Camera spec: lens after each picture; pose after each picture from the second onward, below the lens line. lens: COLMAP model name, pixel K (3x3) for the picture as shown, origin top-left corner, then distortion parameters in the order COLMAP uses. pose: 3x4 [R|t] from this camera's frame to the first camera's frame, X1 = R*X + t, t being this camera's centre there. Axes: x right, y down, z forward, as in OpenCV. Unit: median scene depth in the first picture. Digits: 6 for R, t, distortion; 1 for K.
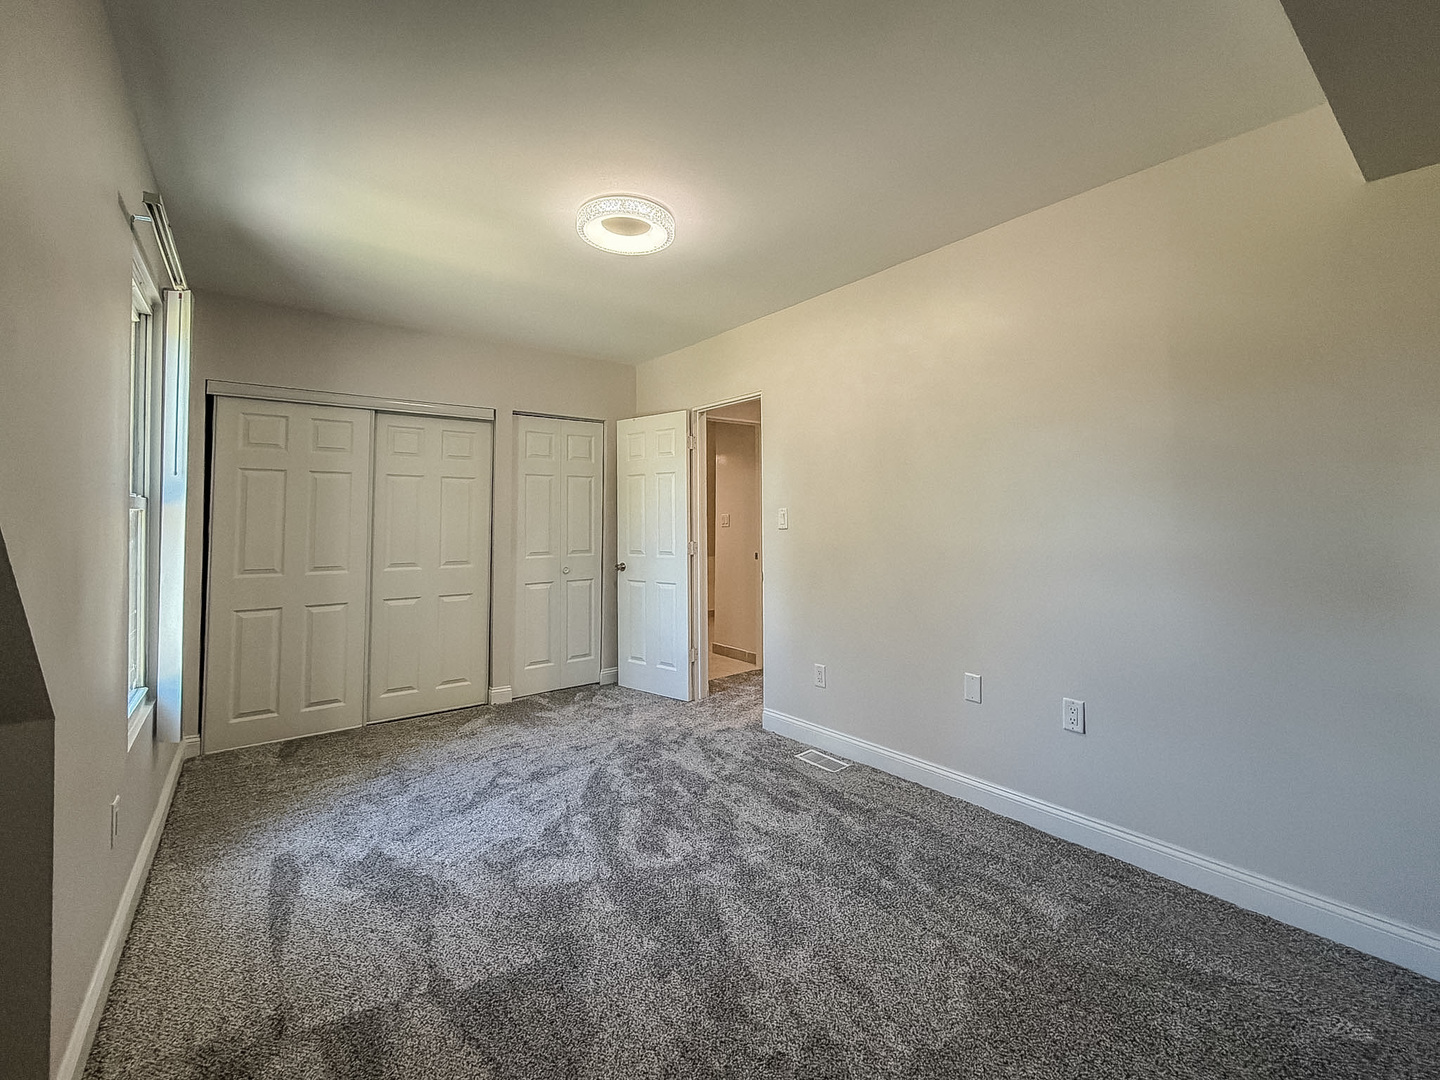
lens RADIAL K [[624.2, 0, 724.3], [0, 624.2, 557.9], [0, 0, 1]] dist [0.000530, -0.000006]
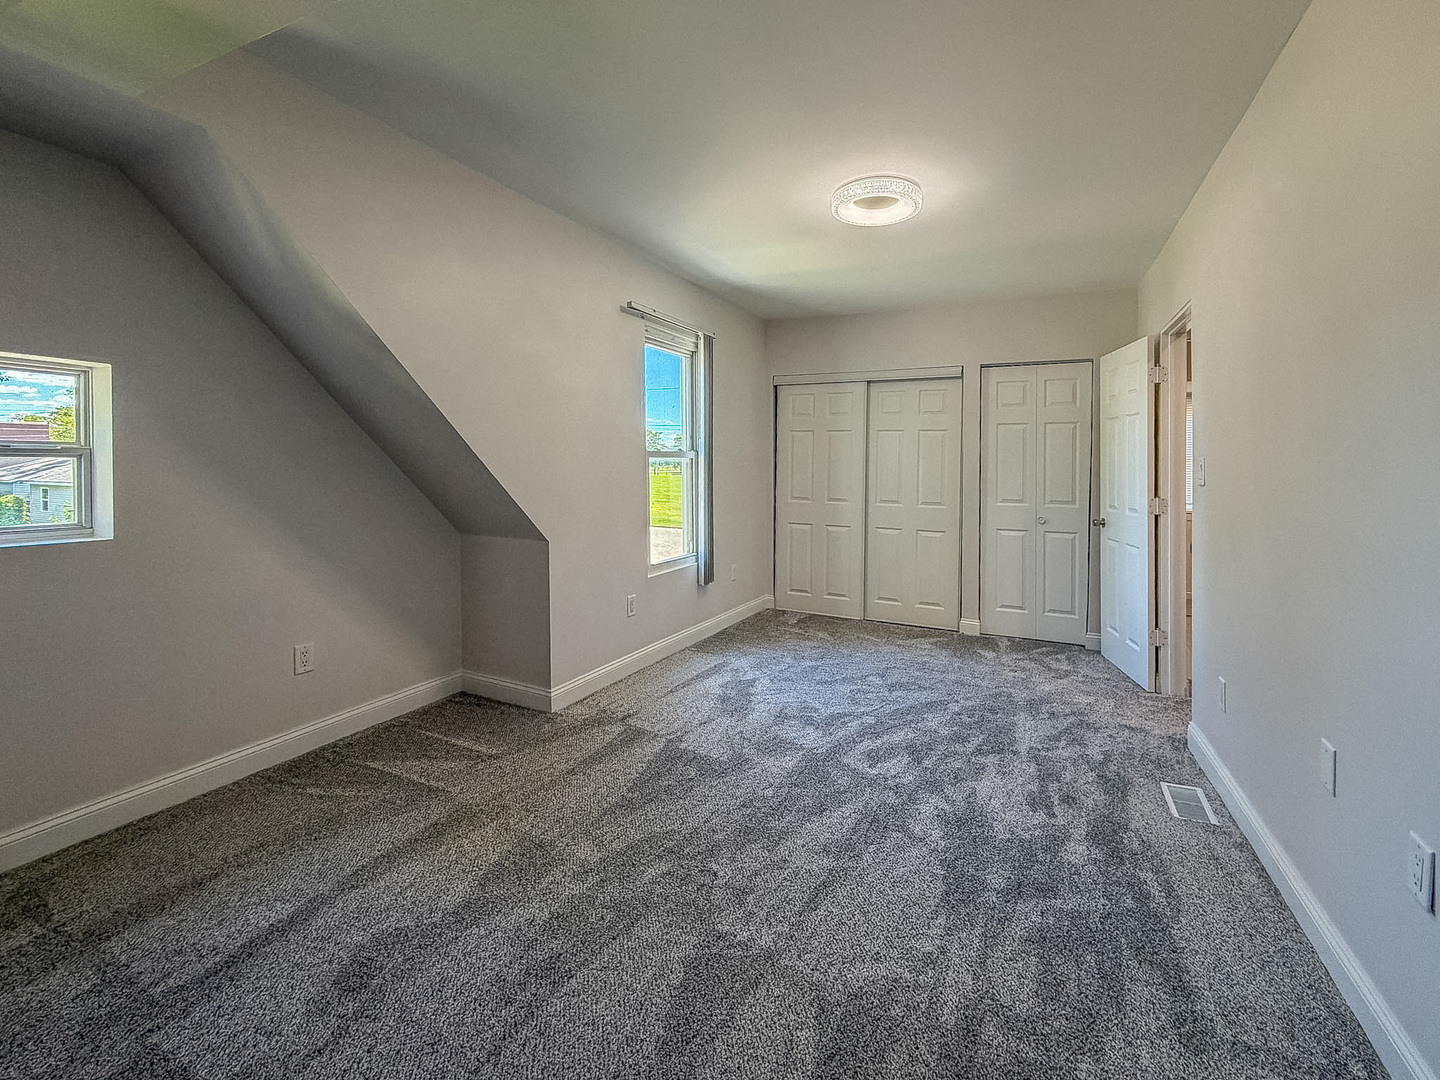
lens RADIAL K [[602.5, 0, 736.1], [0, 602.5, 539.8], [0, 0, 1]] dist [-0.000888, -0.000343]
pose [[0.445179, 0.122083, -0.887080, 0.498005], [-0.066578, 0.992433, 0.103171, -0.020195], [0.892963, 0.013130, 0.449938, 0.194125]]
